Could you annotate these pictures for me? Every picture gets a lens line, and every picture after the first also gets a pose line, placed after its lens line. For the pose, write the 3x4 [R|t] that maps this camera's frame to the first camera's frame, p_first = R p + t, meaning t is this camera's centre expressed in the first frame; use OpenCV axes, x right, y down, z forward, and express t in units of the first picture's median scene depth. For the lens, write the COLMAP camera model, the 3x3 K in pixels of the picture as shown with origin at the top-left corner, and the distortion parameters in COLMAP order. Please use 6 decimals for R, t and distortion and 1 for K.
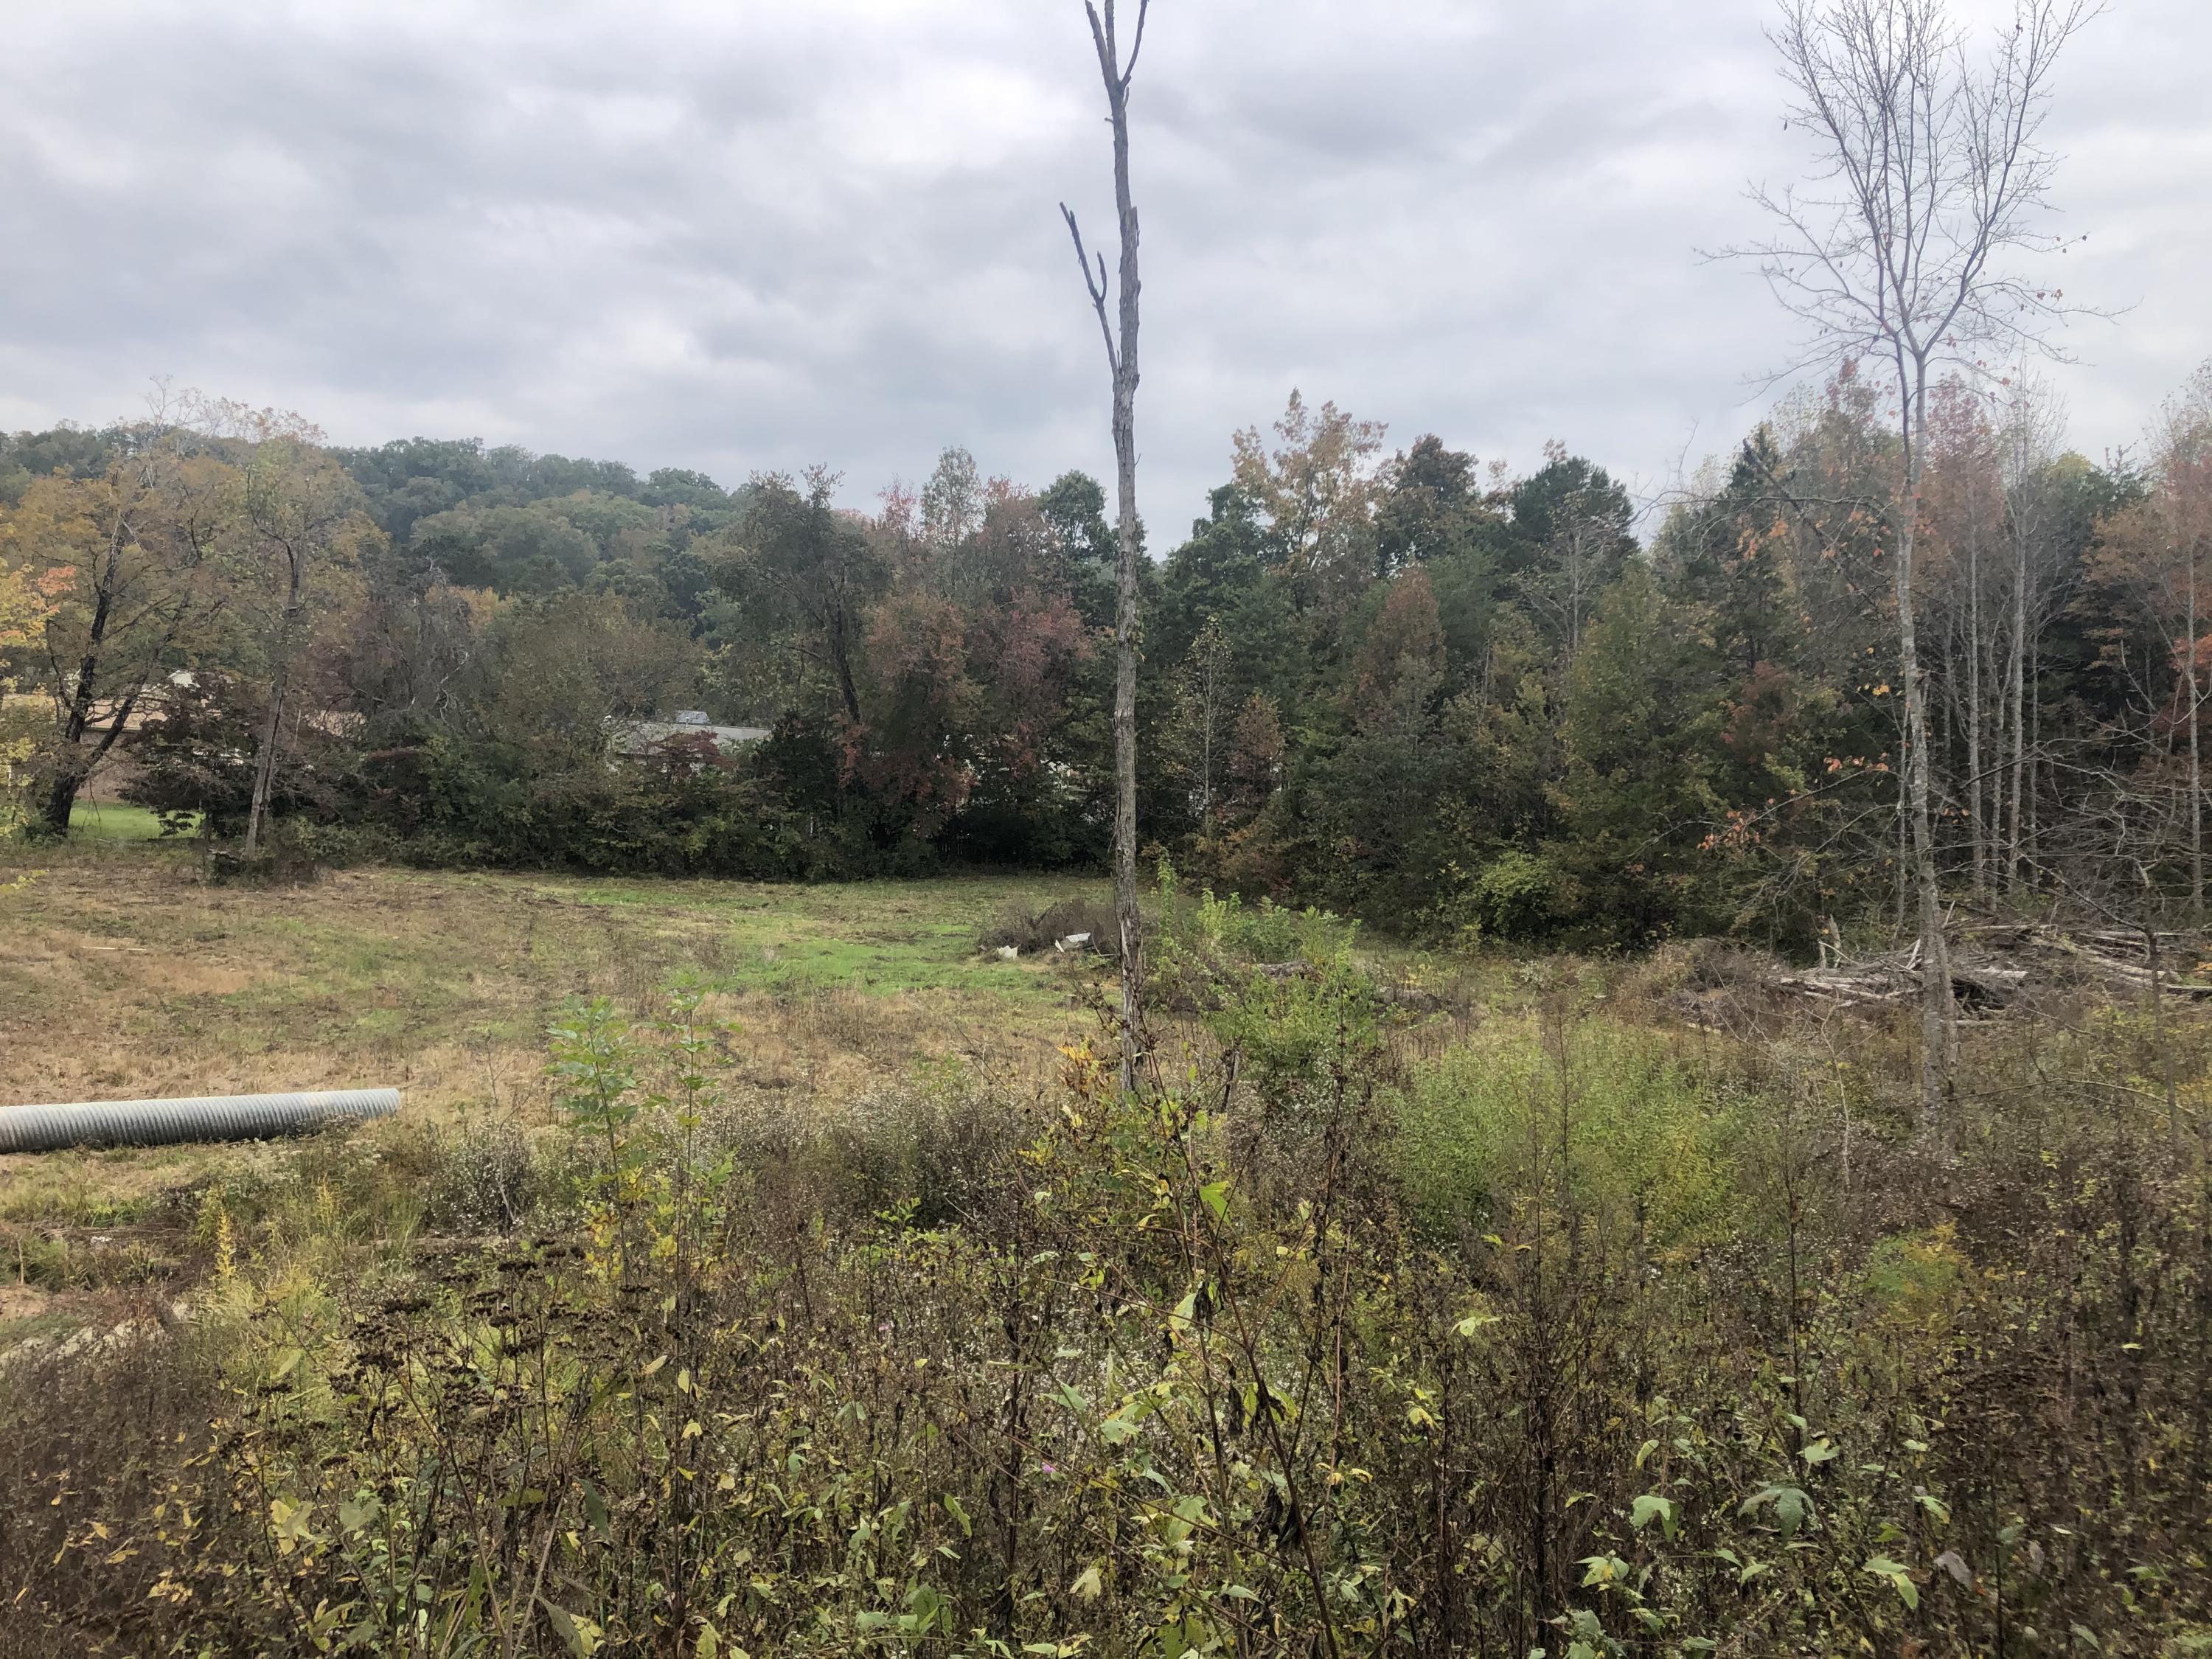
lens RADIAL K [[1820.5, 0, 1108.5], [0, 1820.5, 832.3], [0, 0, 1]] dist [0.106622, -0.002746]
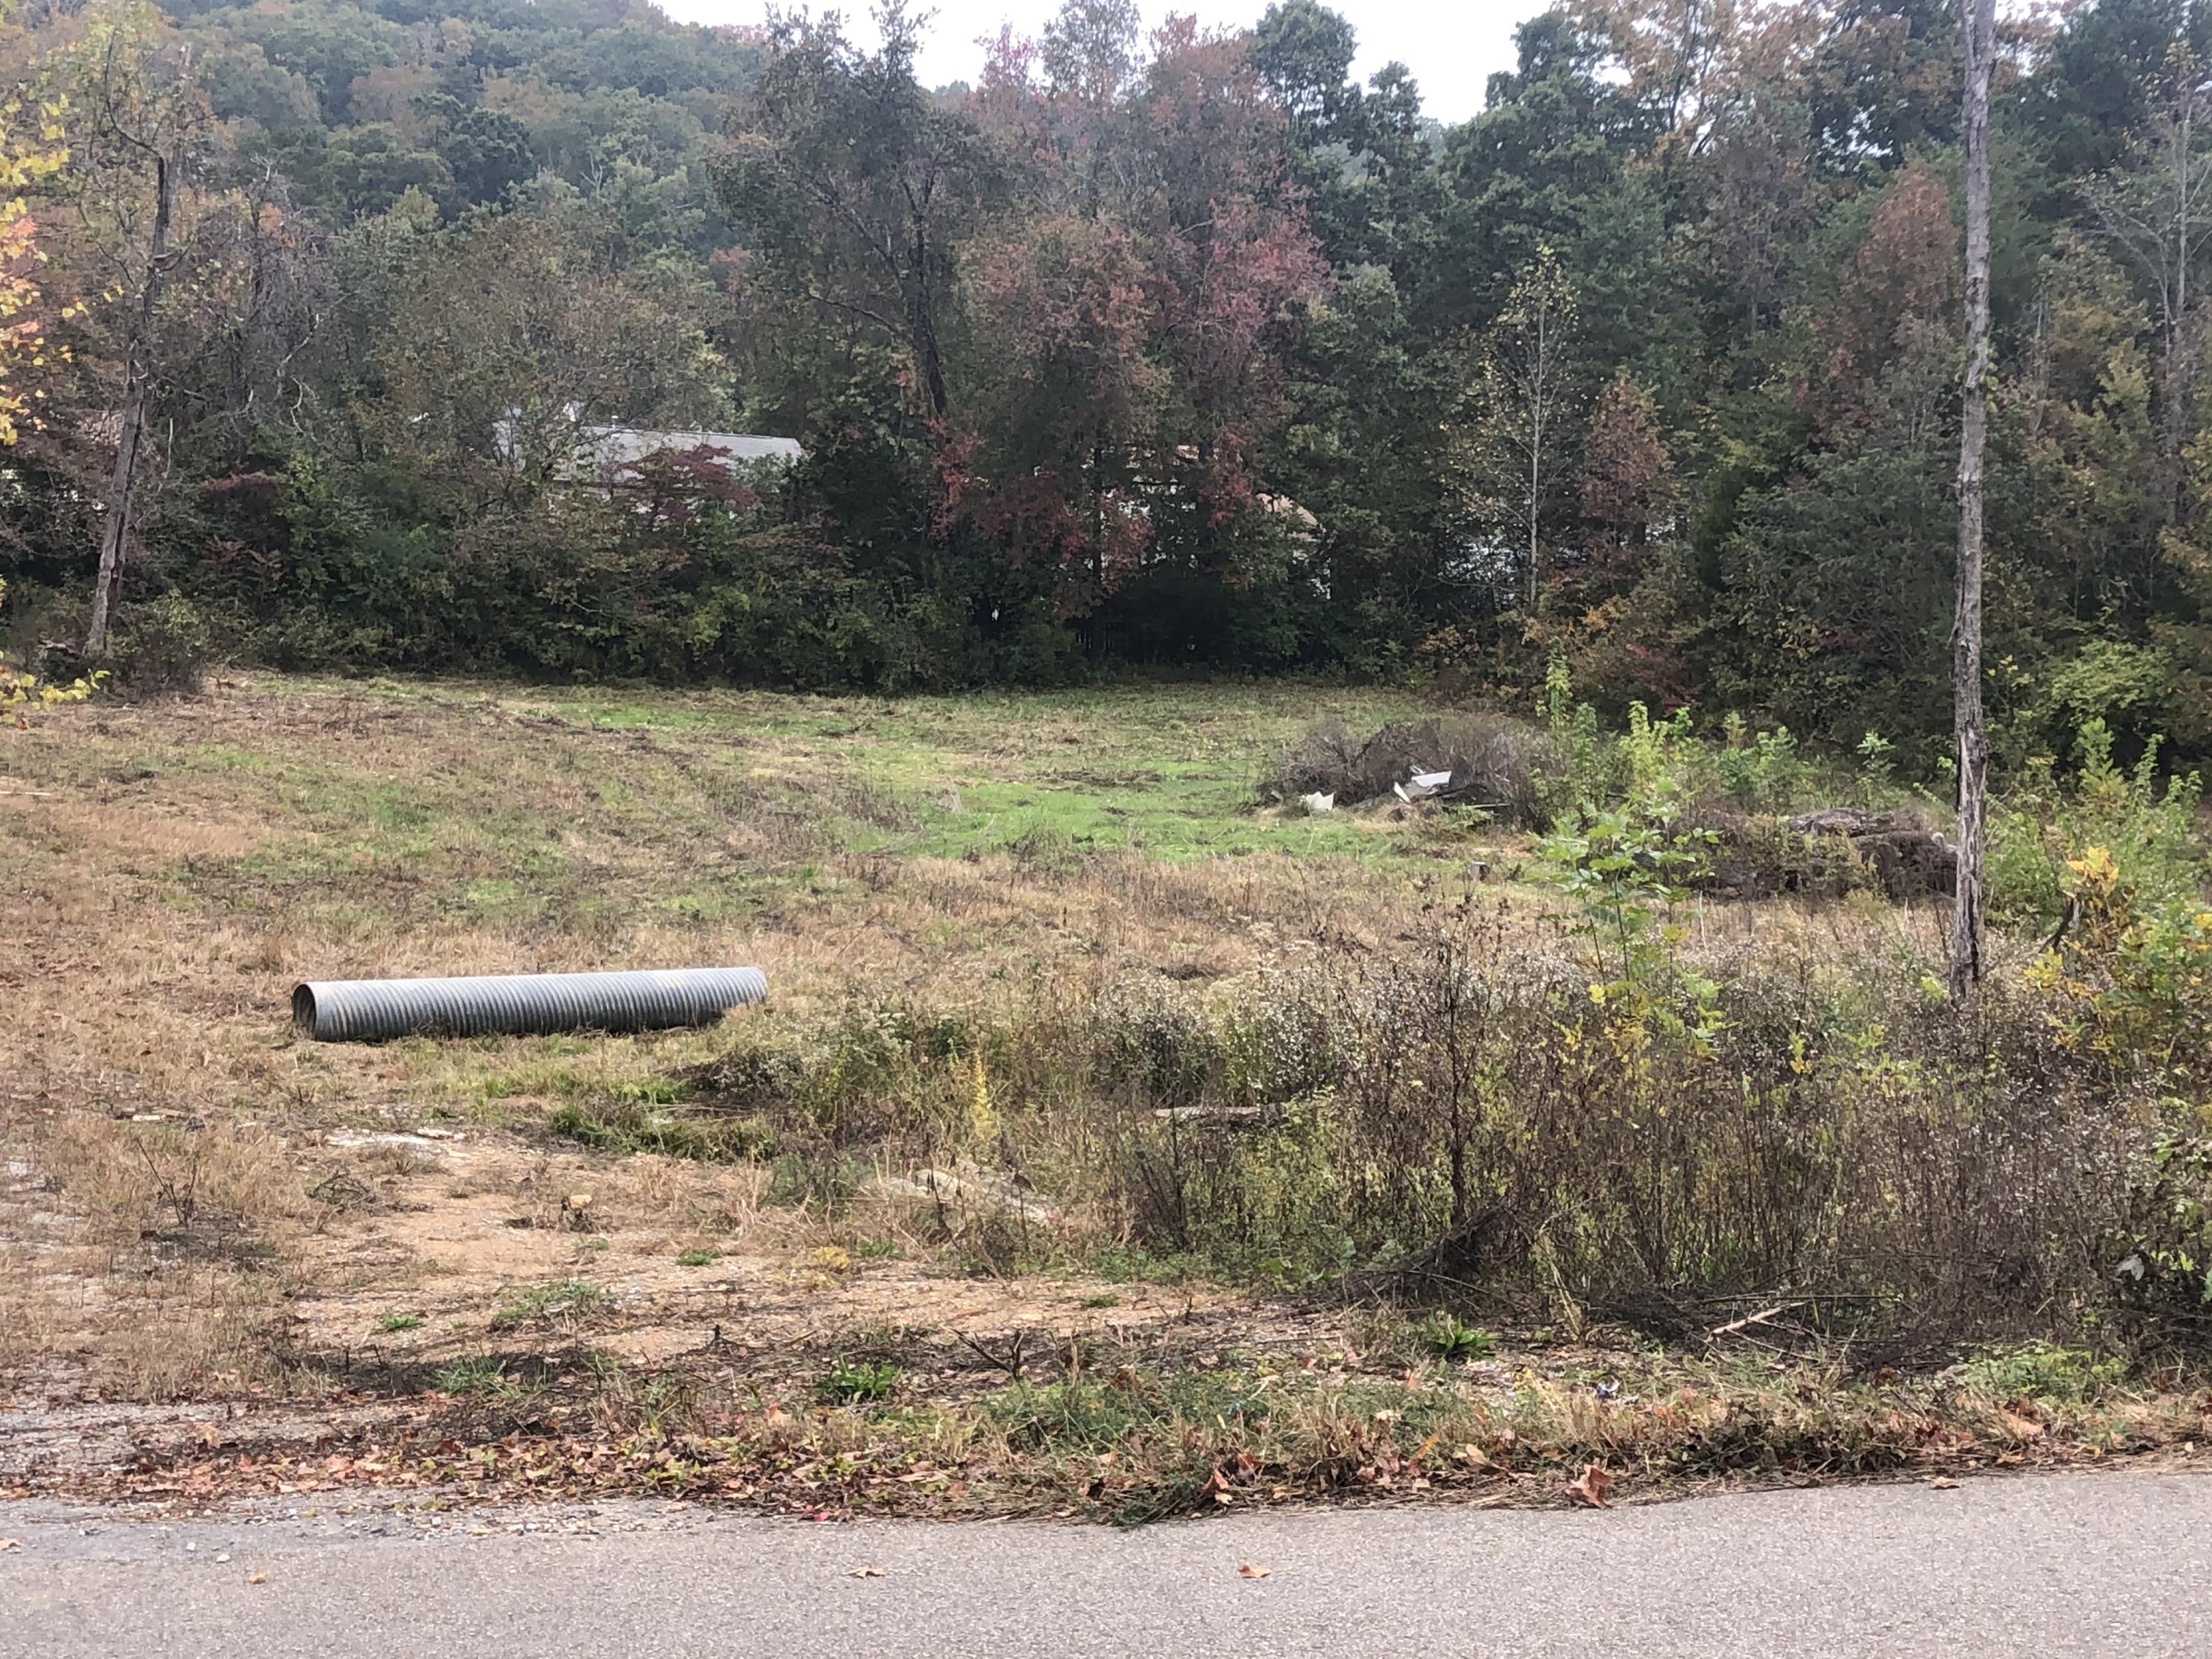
lens RADIAL K [[3297.0, 0, 1106.3], [0, 3297.0, 827.5], [0, 0, 1]] dist [0.093000, 0.000000]
pose [[0.999841, -0.001160, -0.017806, -0.070835], [0.002354, 0.997738, 0.067182, -0.001976], [0.017688, -0.067213, 0.997582, -0.100527]]
